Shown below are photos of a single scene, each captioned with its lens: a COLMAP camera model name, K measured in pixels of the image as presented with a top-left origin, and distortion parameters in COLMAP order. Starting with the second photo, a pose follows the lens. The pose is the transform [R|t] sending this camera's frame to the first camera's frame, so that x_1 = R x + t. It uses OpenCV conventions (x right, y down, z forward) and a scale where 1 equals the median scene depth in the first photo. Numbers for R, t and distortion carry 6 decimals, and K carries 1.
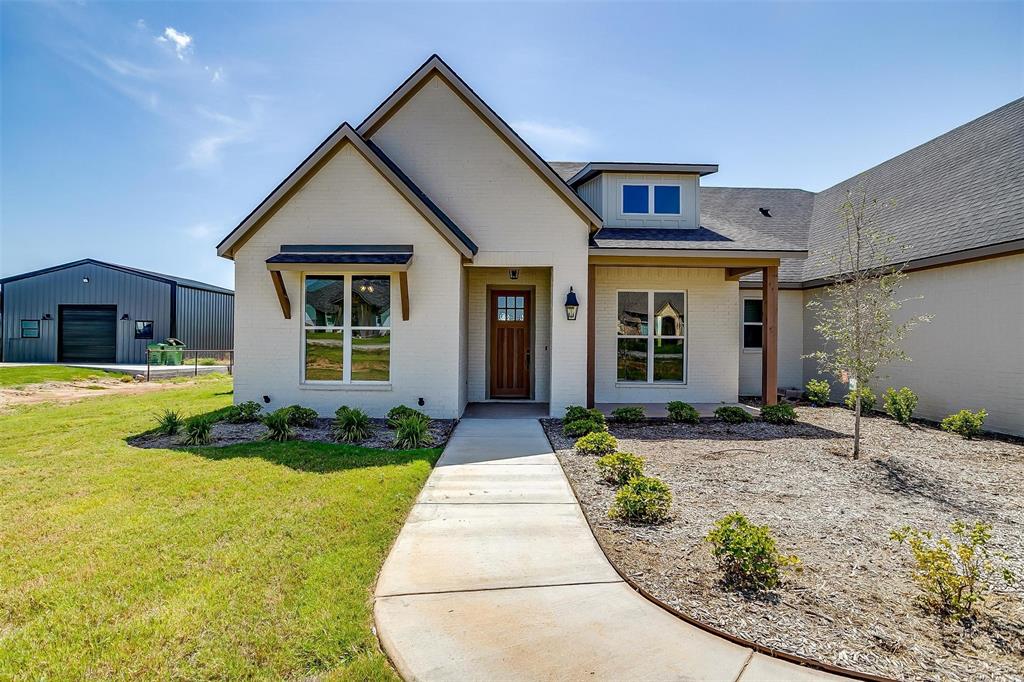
lens RADIAL K [[519.9, 0, 510.5], [0, 519.9, 339.0], [0, 0, 1]] dist [-0.039473, 0.019070]
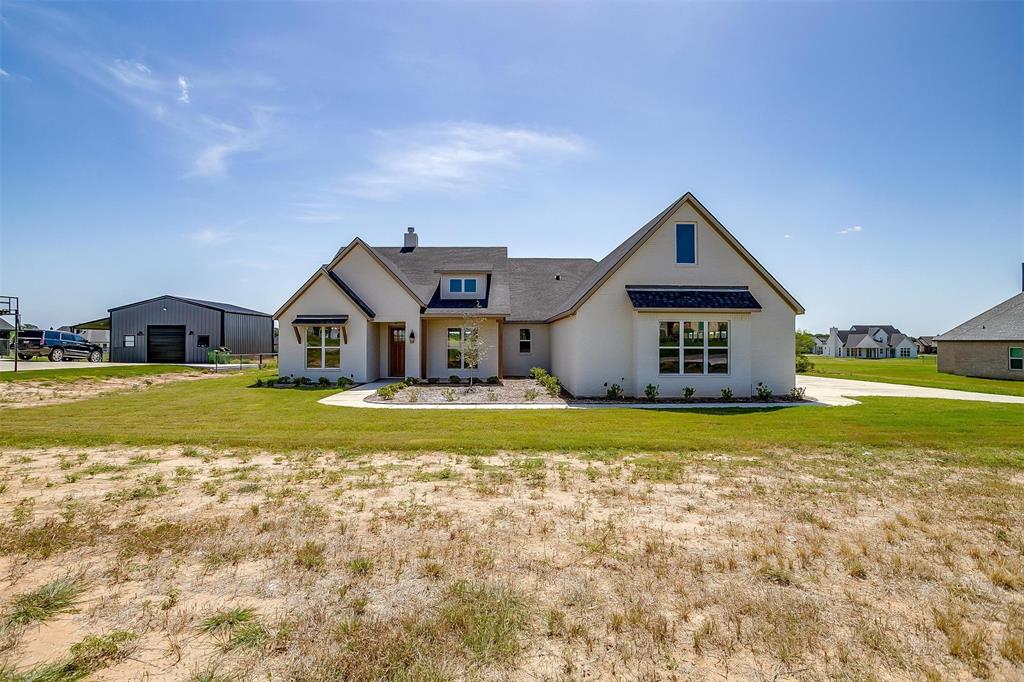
lens RADIAL K [[515.6, 0, 514.0], [0, 515.6, 344.6], [0, 0, 1]] dist [-0.005041, -0.001027]
pose [[0.999964, -0.007211, -0.004425, 0.294914], [0.007265, 0.999898, 0.012331, -0.026772], [0.004335, -0.012362, 0.999914, -0.712597]]
